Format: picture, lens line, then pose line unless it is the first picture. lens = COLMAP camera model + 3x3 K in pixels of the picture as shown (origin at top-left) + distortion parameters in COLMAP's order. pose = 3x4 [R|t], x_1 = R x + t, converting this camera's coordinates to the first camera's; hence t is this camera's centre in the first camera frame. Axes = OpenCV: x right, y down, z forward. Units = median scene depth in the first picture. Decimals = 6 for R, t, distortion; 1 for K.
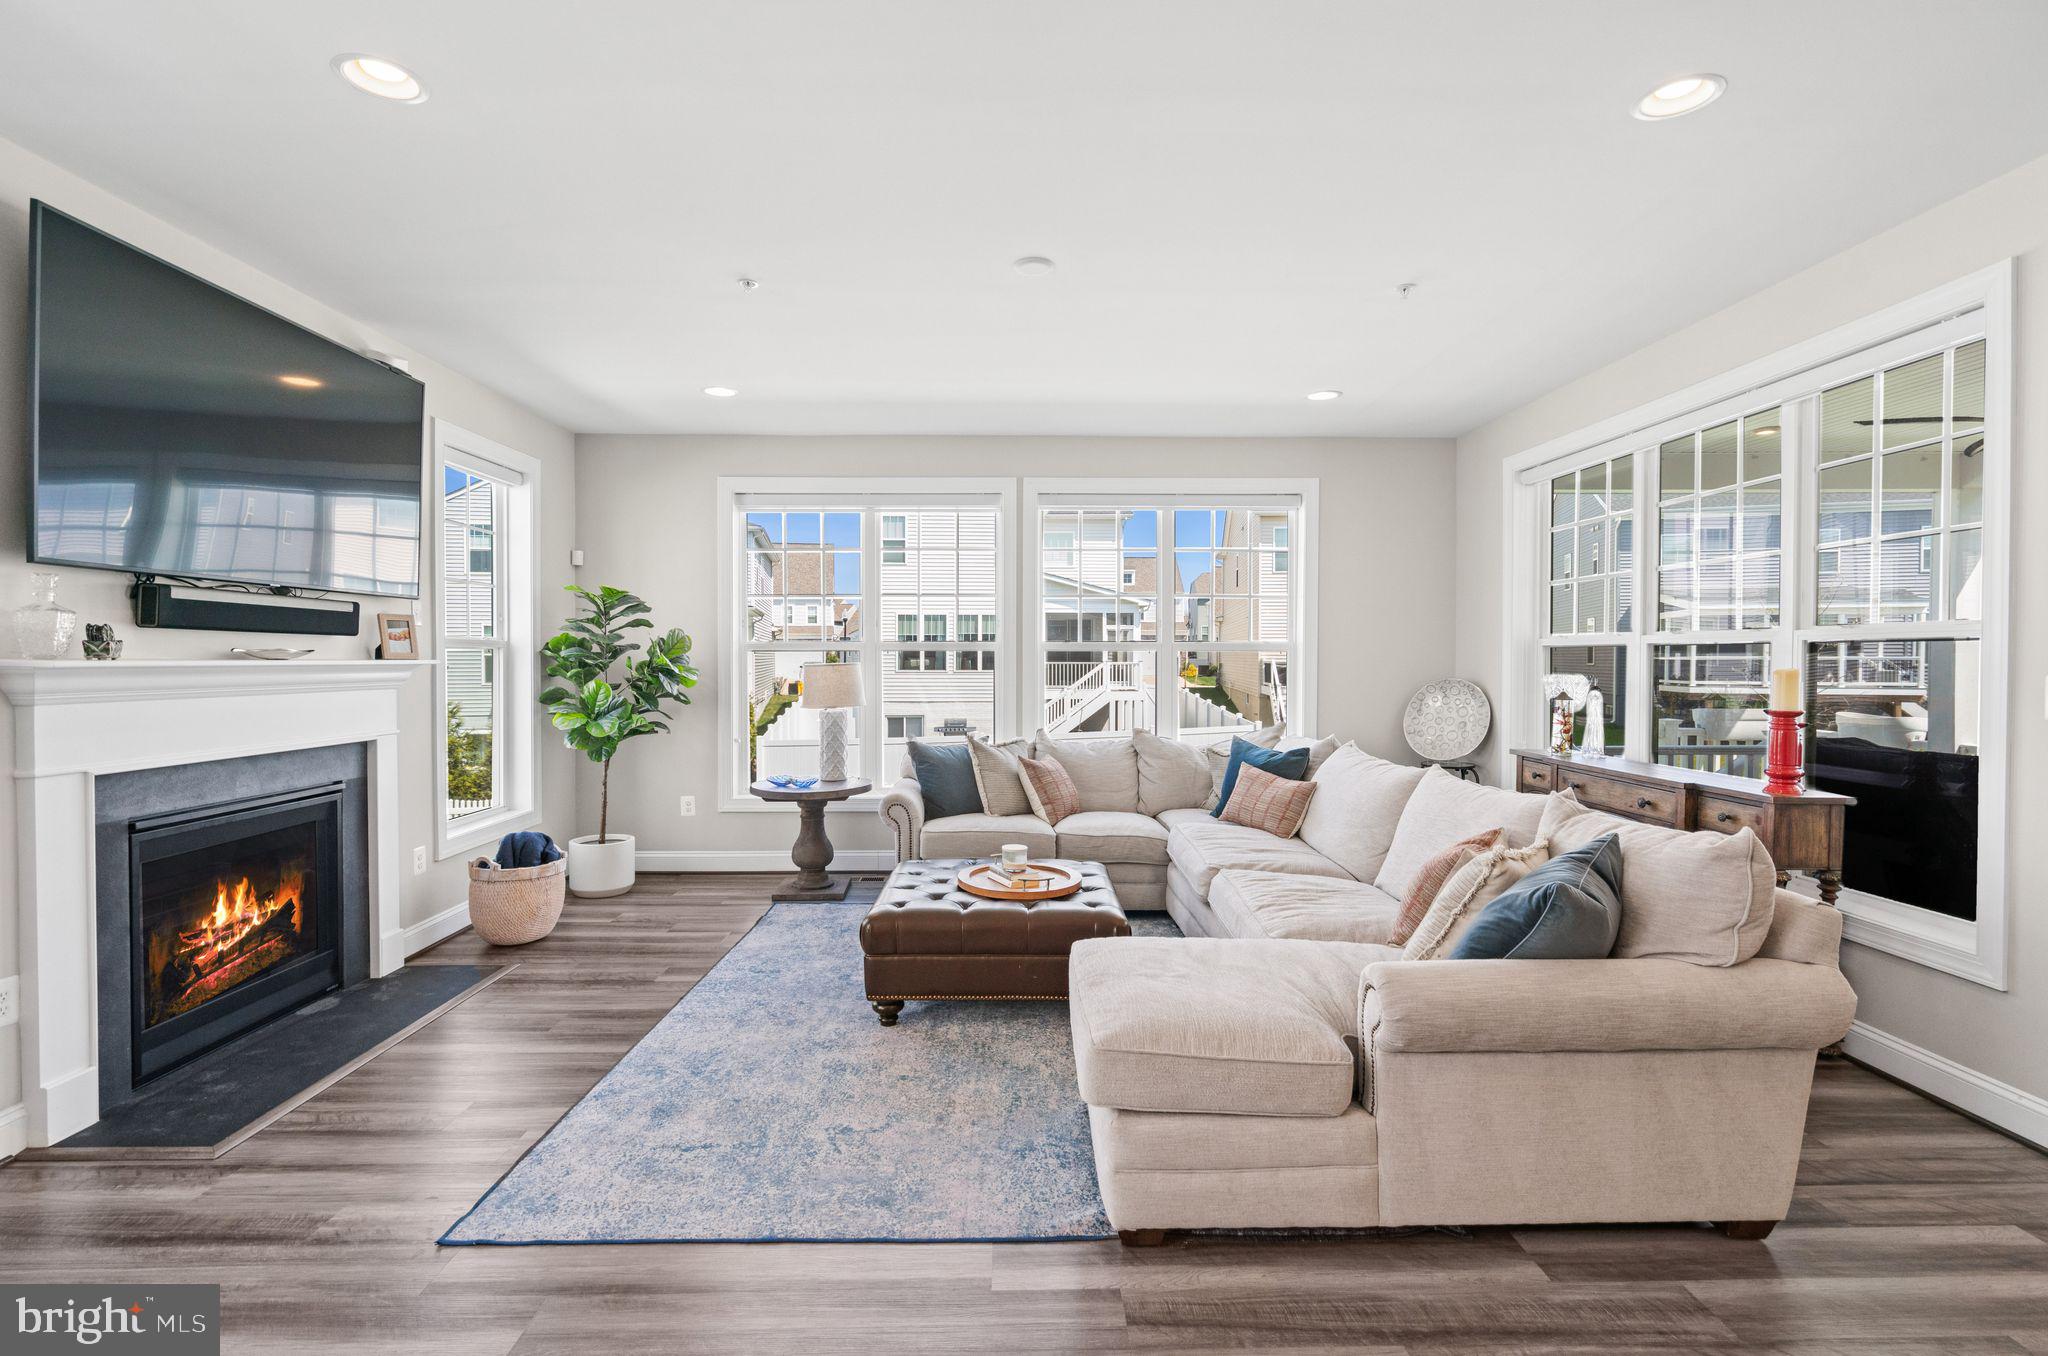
lens RADIAL K [[943.4, 0, 1025.1], [0, 943.4, 670.7], [0, 0, 1]] dist [-0.005391, 0.001476]
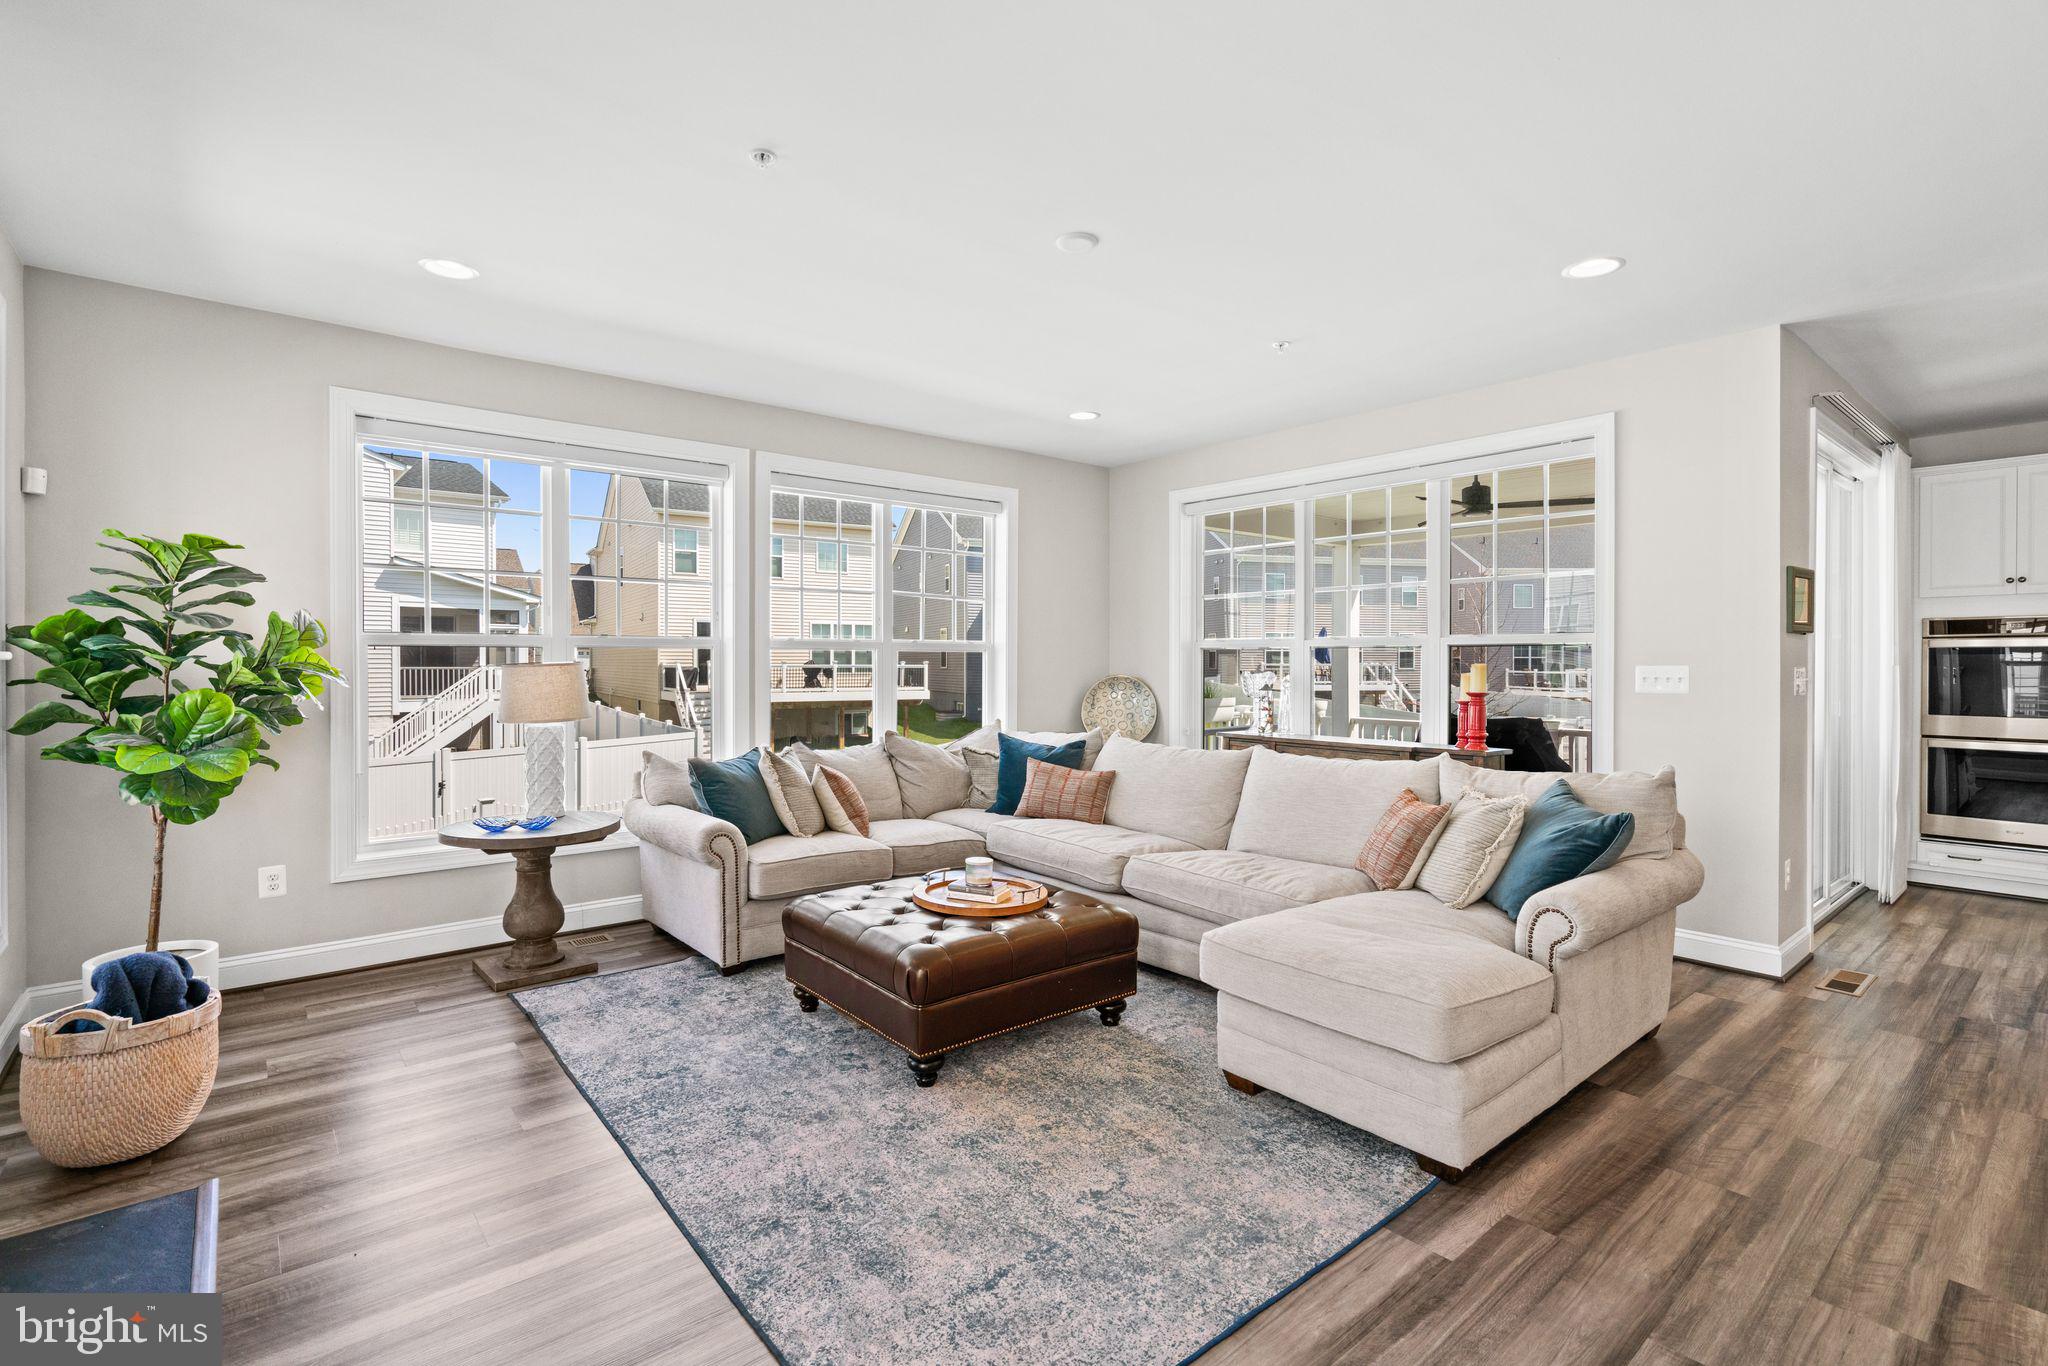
lens RADIAL K [[942.1, 0, 1029.2], [0, 942.1, 669.8], [0, 0, 1]] dist [-0.011593, 0.005237]
pose [[0.780969, -0.004296, 0.624555, -0.419237], [0.008155, 0.999961, -0.003320, 0.004377], [-0.624517, 0.007687, 0.780974, 0.195711]]
